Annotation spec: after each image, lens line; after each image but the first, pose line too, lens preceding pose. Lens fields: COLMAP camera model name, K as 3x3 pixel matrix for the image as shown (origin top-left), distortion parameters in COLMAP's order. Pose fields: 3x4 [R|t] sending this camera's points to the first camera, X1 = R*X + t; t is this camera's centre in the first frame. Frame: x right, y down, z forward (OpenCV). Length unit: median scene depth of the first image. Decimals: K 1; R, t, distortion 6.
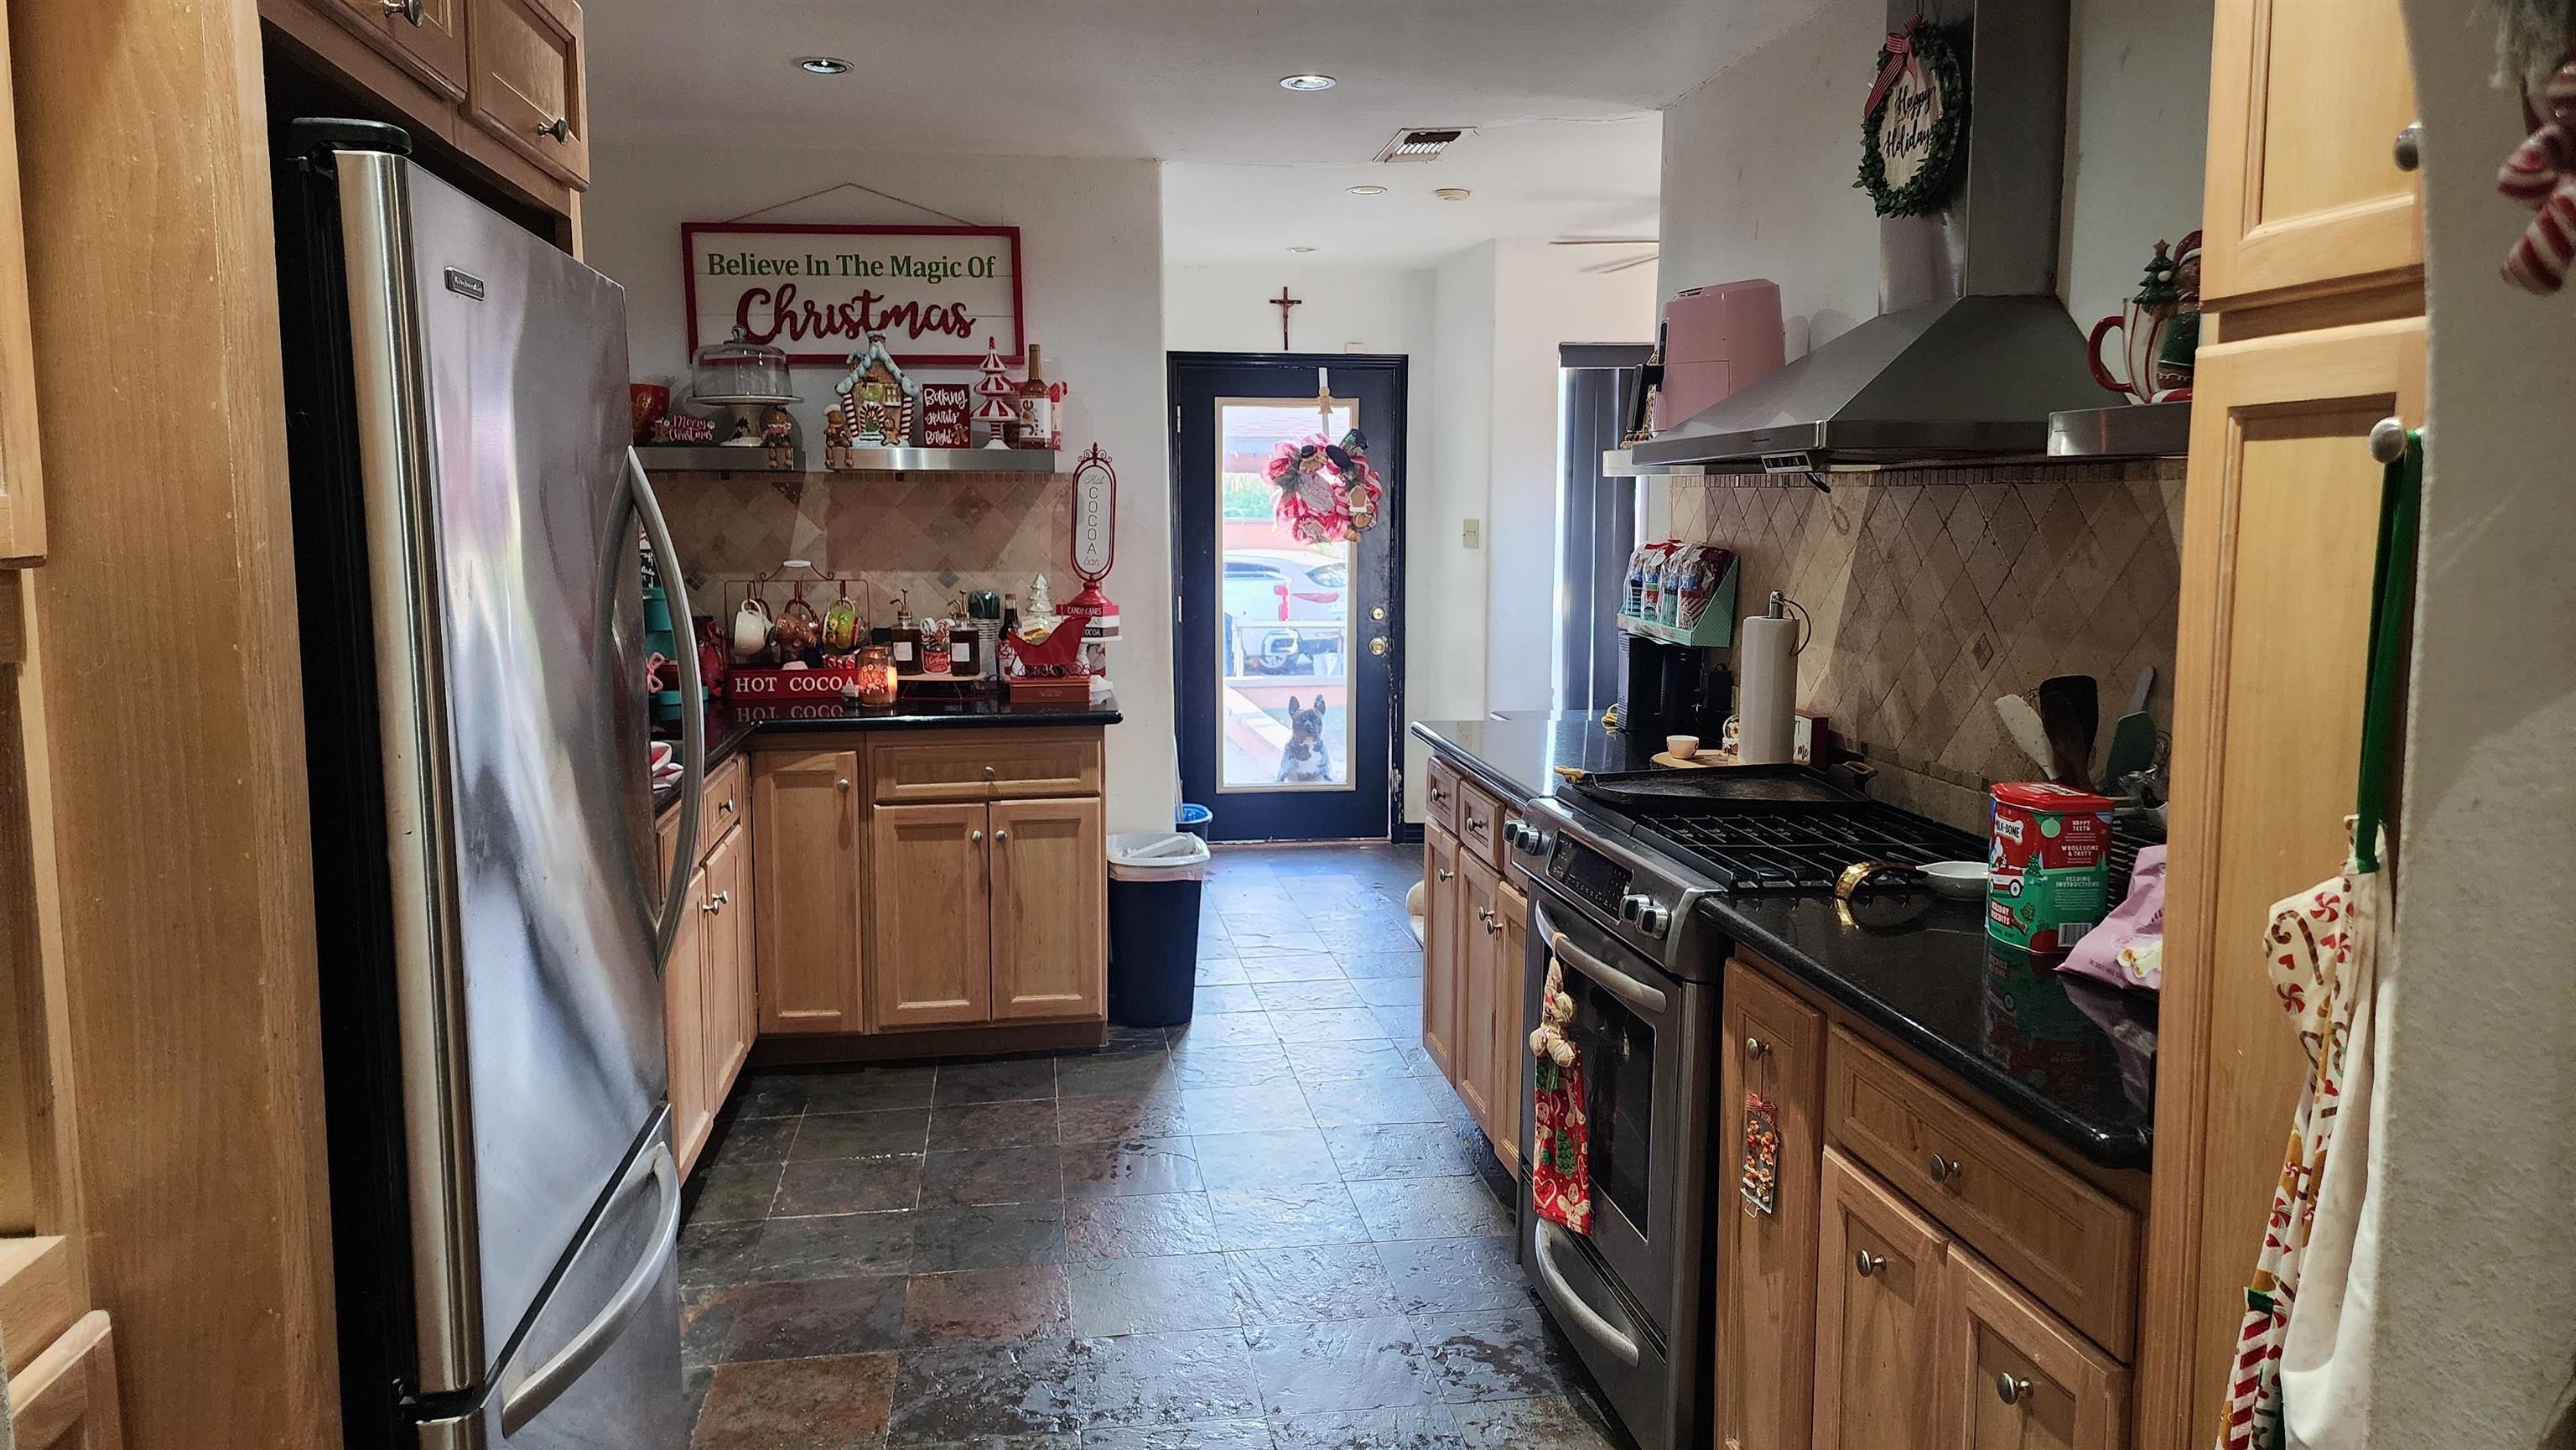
lens RADIAL K [[1726.4, 0, 1270.2], [0, 1726.4, 701.5], [0, 0, 1]] dist [0.030166, -0.010463]
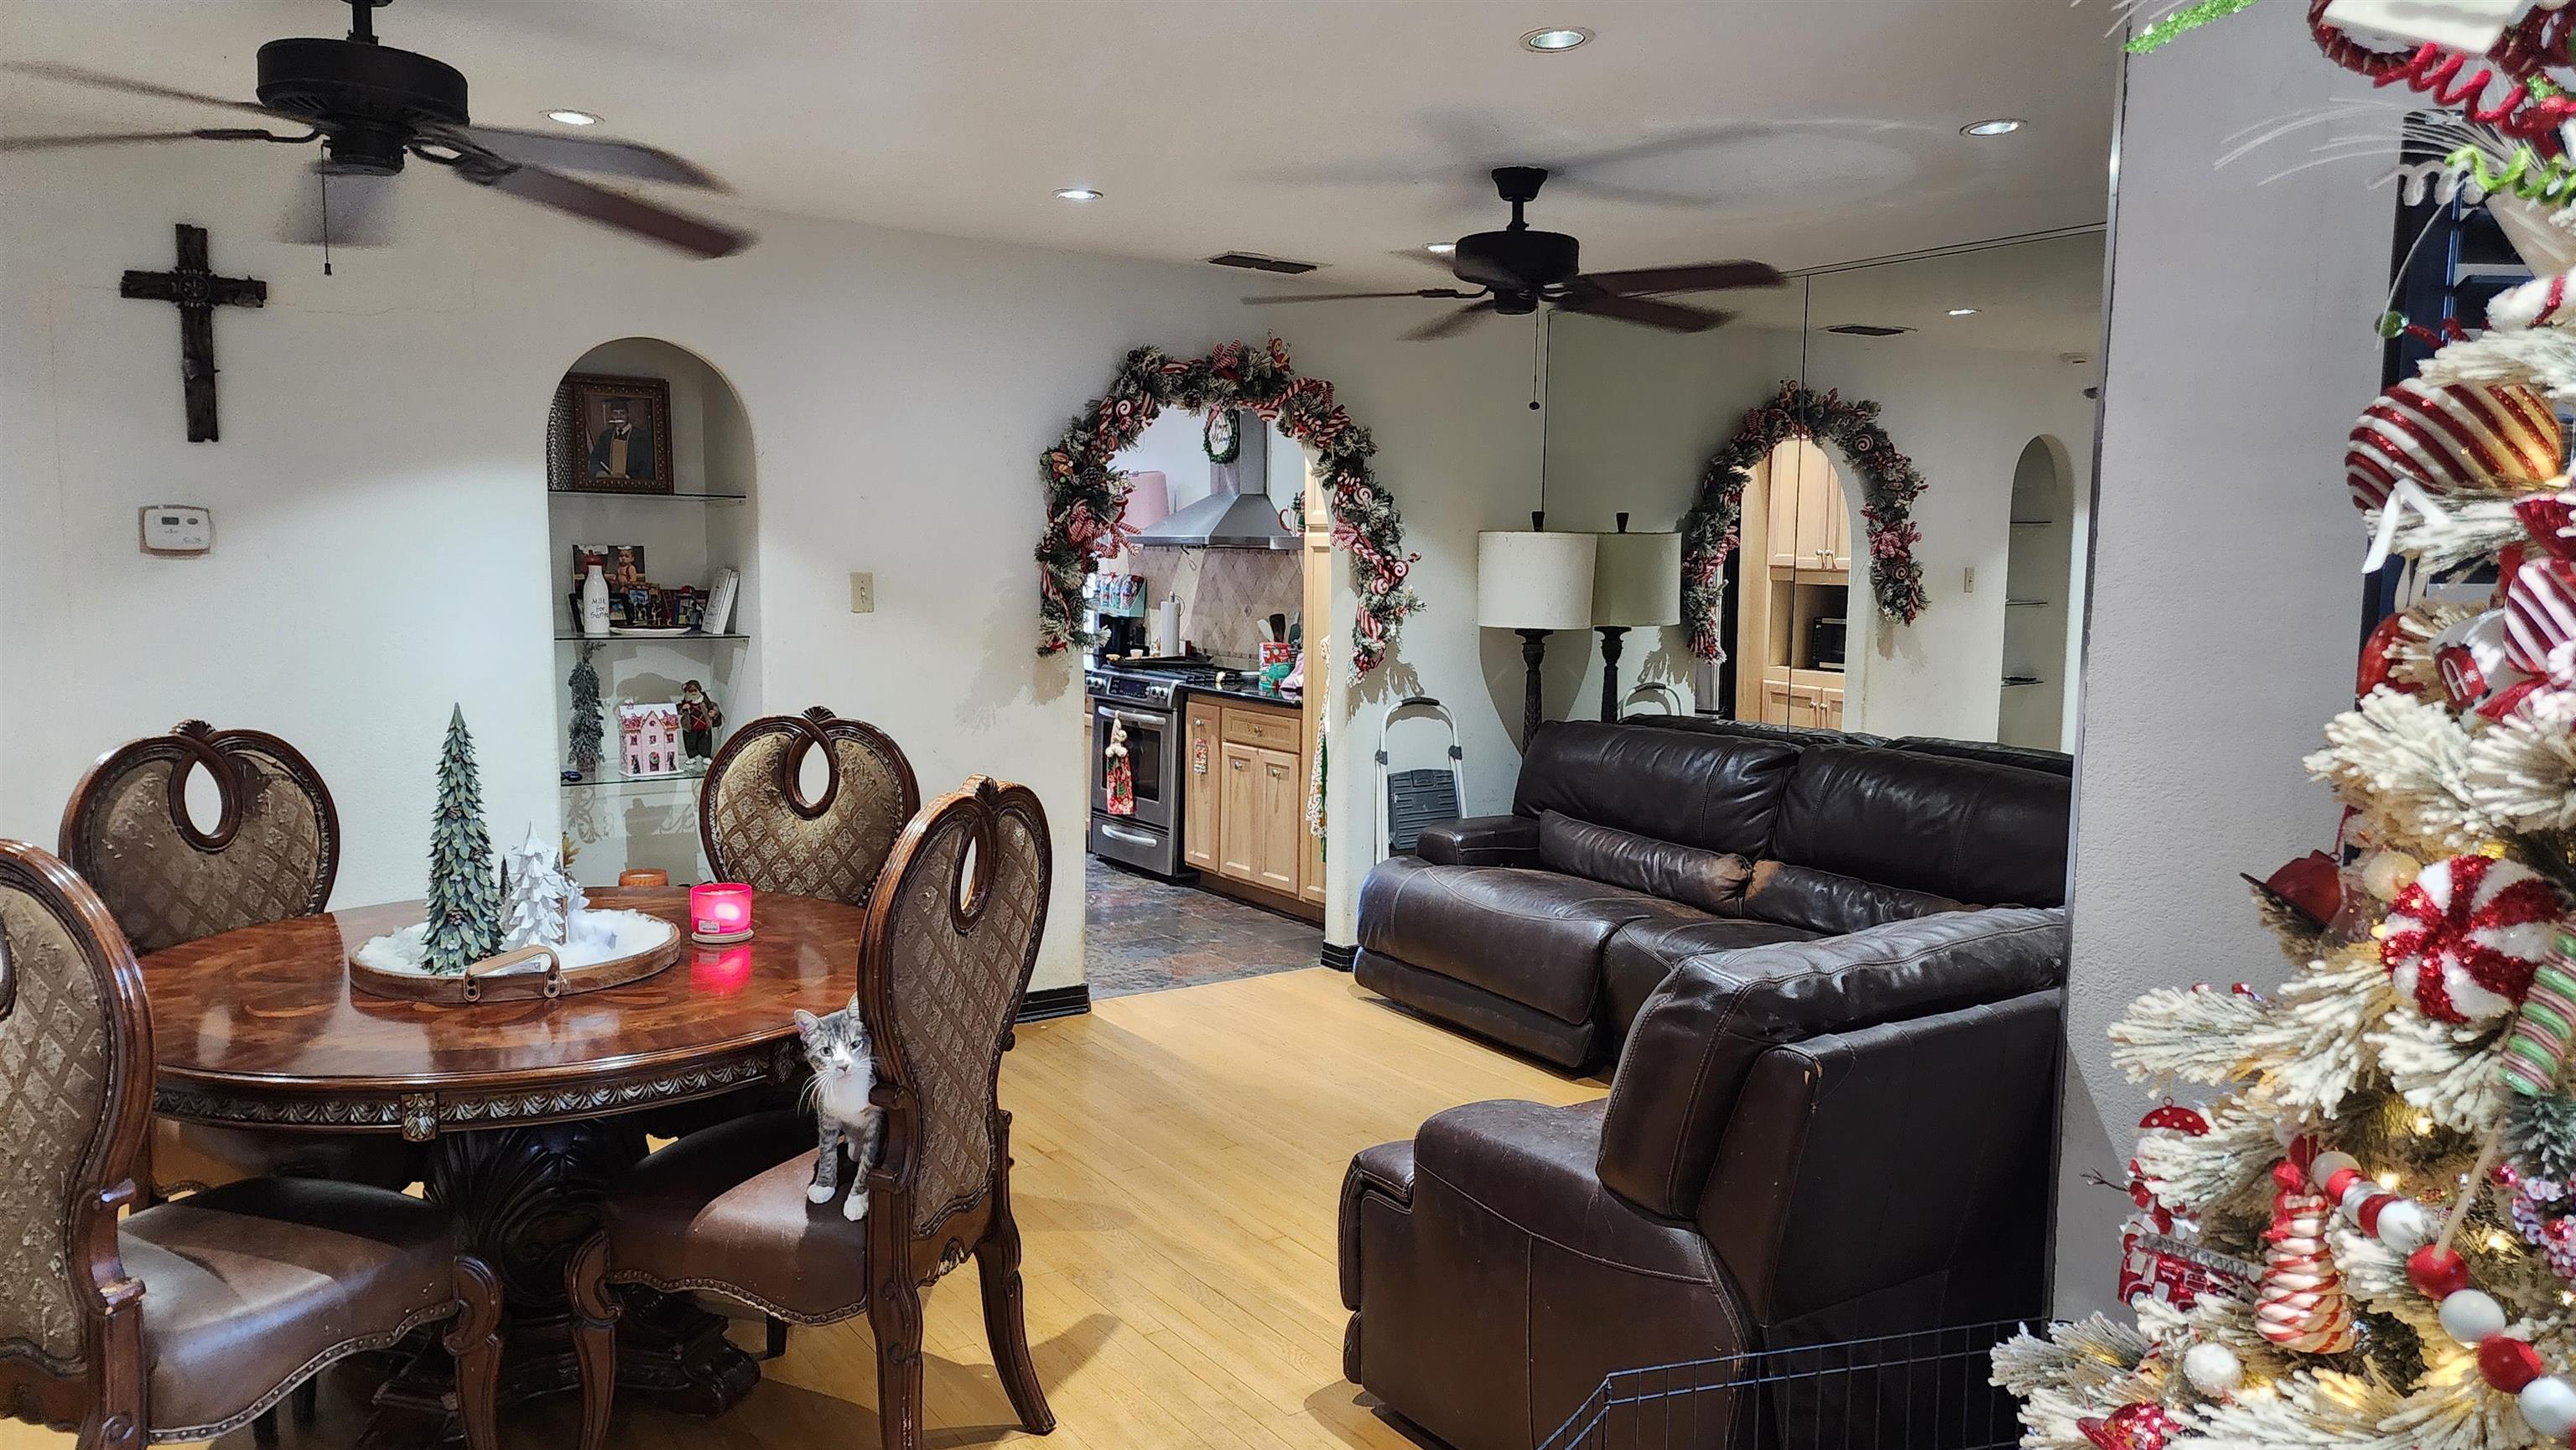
lens RADIAL K [[1726.4, 0, 1283.7], [0, 1726.4, 730.0], [0, 0, 1]] dist [0.030166, -0.010463]
pose [[0.895214, -0.036894, 0.444107, -0.860843], [0.037731, 0.999264, 0.006958, 0.158131], [-0.444037, 0.010528, 0.895947, -1.683728]]
